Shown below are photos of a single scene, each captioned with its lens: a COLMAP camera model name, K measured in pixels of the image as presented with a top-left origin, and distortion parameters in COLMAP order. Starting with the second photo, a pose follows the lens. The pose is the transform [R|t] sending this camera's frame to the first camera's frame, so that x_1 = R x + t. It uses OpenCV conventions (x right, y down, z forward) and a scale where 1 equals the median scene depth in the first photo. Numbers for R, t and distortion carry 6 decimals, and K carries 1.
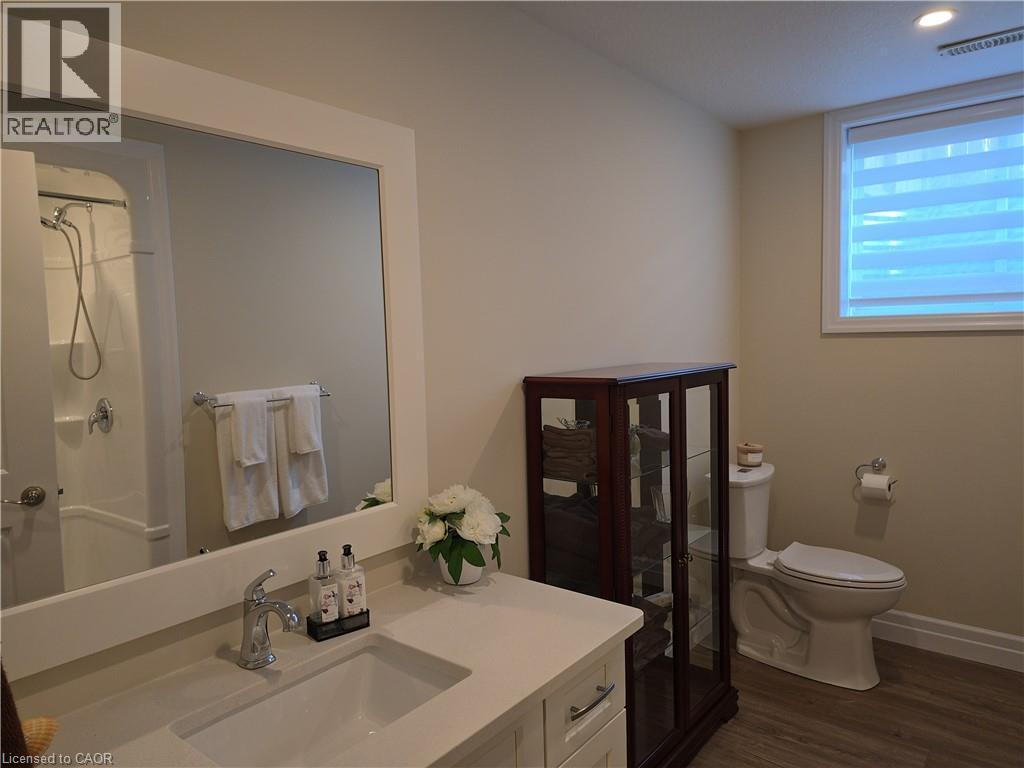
lens RADIAL K [[683.5, 0, 511.4], [0, 683.5, 382.8], [0, 0, 1]] dist [0.055330, -0.049631]
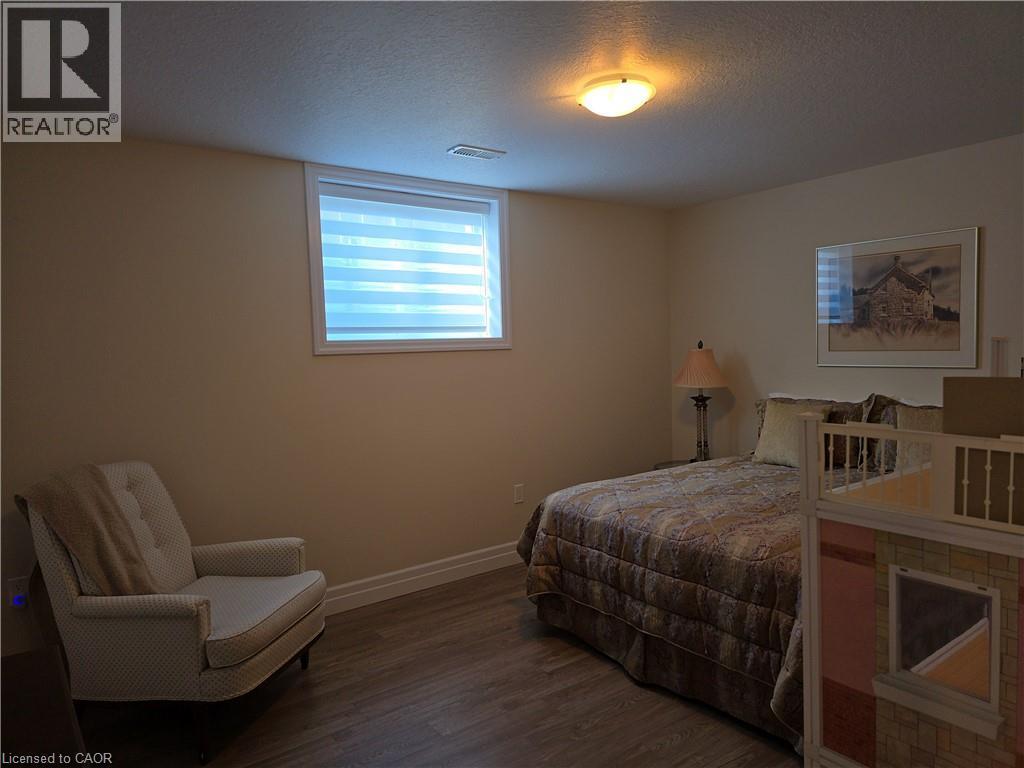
lens RADIAL K [[683.5, 0, 511.4], [0, 683.5, 382.8], [0, 0, 1]] dist [0.055330, -0.049631]
pose [[0.242252, -0.031201, 0.969712, -0.582520], [0.088628, 0.996016, 0.009906, -0.009587], [-0.966157, 0.083544, 0.244052, 0.429044]]
